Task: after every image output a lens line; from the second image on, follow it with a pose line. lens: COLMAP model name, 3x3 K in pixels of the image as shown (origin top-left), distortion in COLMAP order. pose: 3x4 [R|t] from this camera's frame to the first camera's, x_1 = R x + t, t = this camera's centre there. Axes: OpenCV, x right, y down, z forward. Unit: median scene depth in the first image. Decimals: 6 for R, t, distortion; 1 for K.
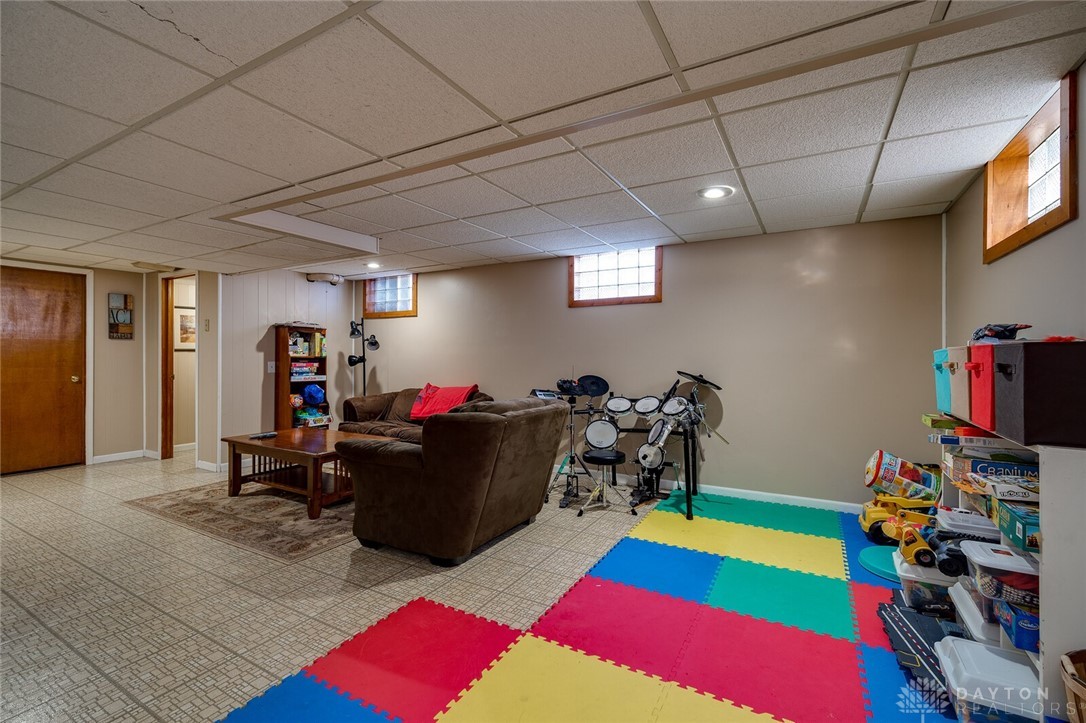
lens RADIAL K [[473.0, 0, 548.6], [0, 473.0, 357.3], [0, 0, 1]] dist [0.002382, 0.000551]
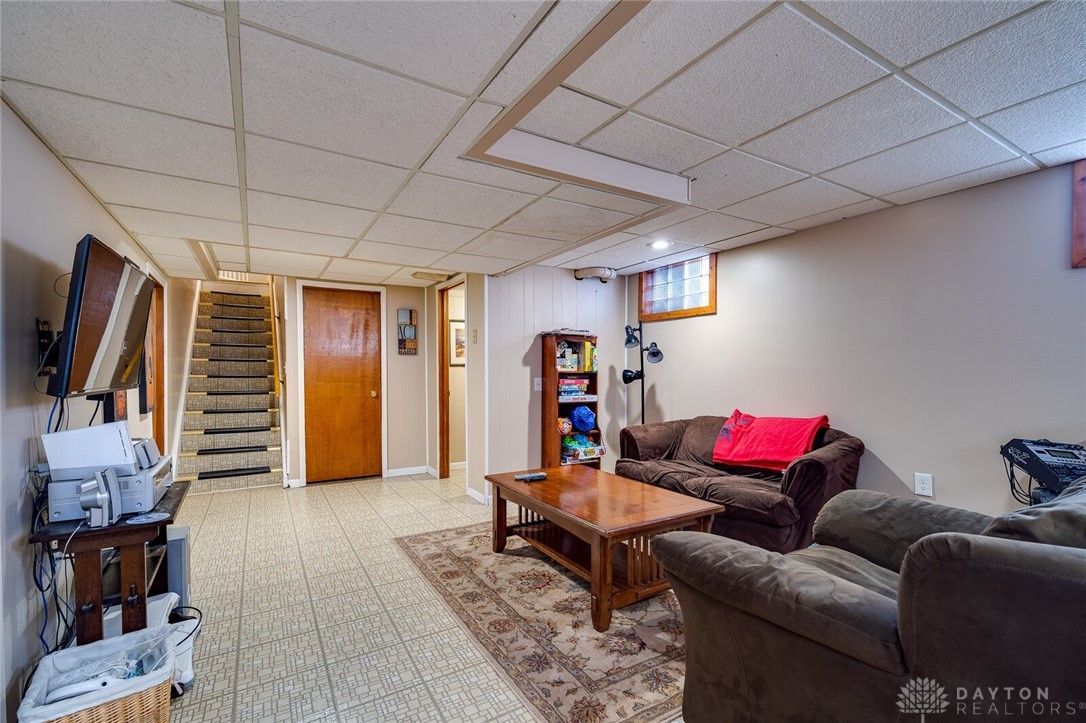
lens RADIAL K [[473.0, 0, 542.3], [0, 473.0, 368.9], [0, 0, 1]] dist [0.002382, 0.000551]
pose [[0.871708, -0.006048, -0.489988, -0.172770], [0.003769, 0.999977, -0.005638, -0.001880], [0.490011, 0.003068, 0.871711, 0.281412]]
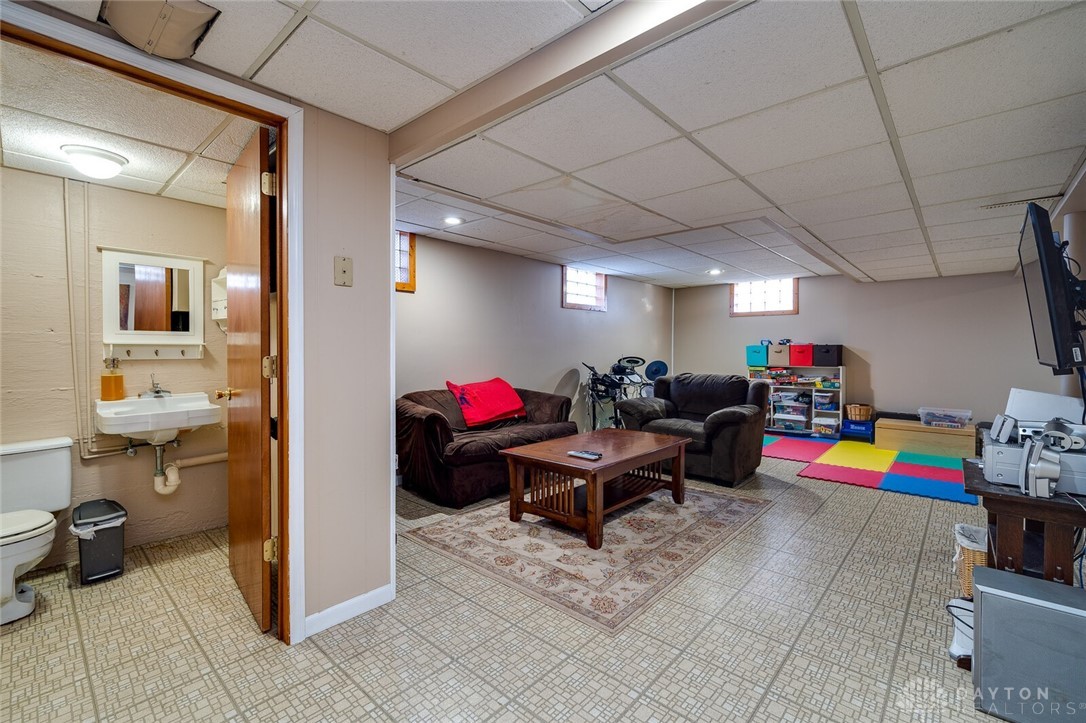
lens RADIAL K [[473.0, 0, 546.3], [0, 473.0, 357.7], [0, 0, 1]] dist [0.002382, 0.000551]
pose [[0.207783, -0.017507, 0.978018, -1.073659], [0.002693, 0.999846, 0.017326, 0.001300], [-0.978171, -0.000967, 0.207798, 0.733667]]
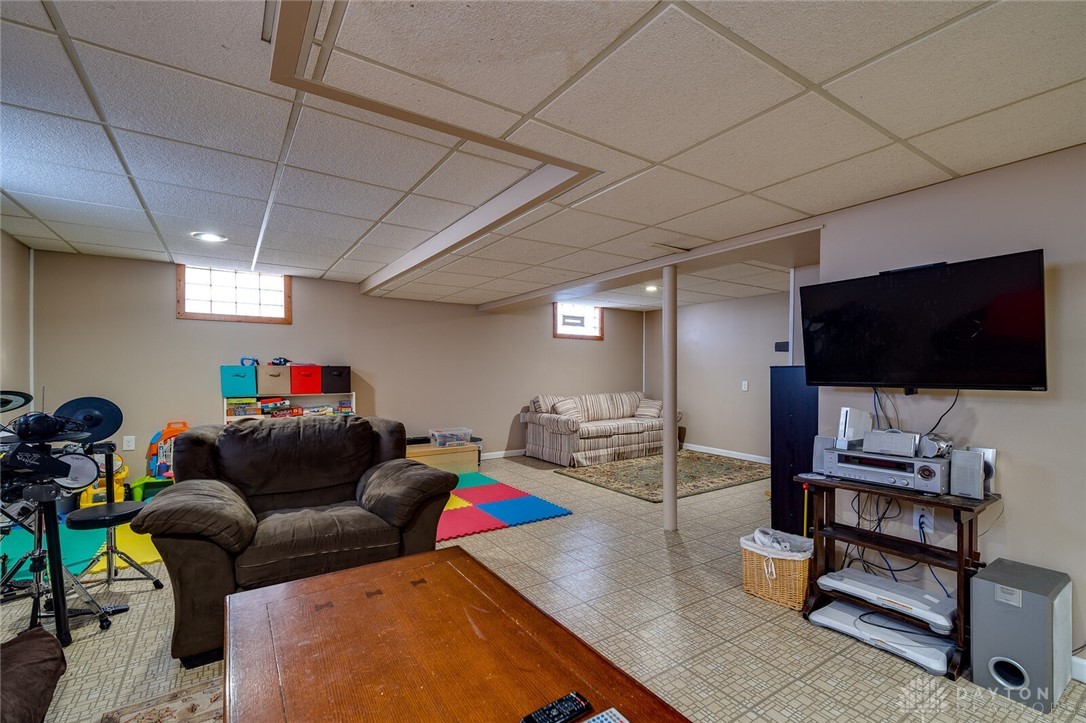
lens RADIAL K [[473.0, 0, 543.2], [0, 473.0, 370.5], [0, 0, 1]] dist [0.002382, 0.000551]
pose [[-0.892745, -0.000621, 0.450561, -0.714792], [-0.000035, 0.999999, 0.001308, -0.000153], [-0.450562, 0.001152, -0.892745, 0.892652]]
